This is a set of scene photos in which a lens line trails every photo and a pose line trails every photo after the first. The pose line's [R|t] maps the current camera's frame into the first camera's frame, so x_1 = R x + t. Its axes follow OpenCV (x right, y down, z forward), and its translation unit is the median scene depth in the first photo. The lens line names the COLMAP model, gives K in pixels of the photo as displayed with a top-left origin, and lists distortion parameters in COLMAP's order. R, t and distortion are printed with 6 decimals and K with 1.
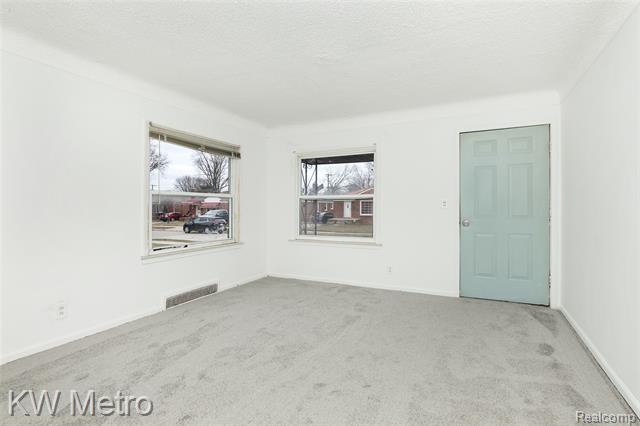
lens RADIAL K [[319.9, 0, 320.0], [0, 319.9, 213.0], [0, 0, 1]] dist [0.002450, 0.000386]
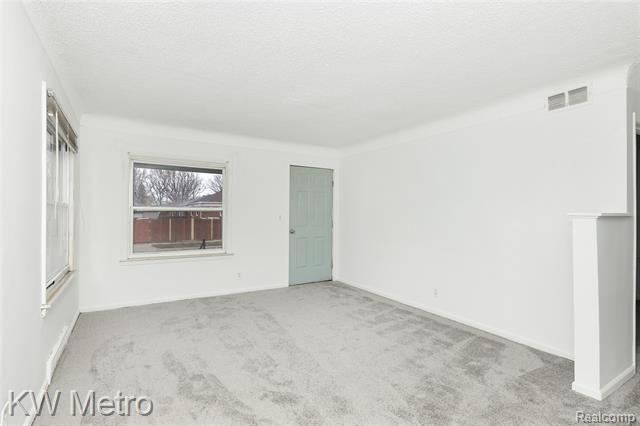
lens RADIAL K [[319.9, 0, 320.0], [0, 319.9, 213.0], [0, 0, 1]] dist [0.002450, 0.000386]
pose [[0.538224, 0.009336, 0.842750, -0.640584], [0.010554, 0.999786, -0.017816, -0.021570], [-0.842736, 0.018483, 0.538010, 0.159667]]
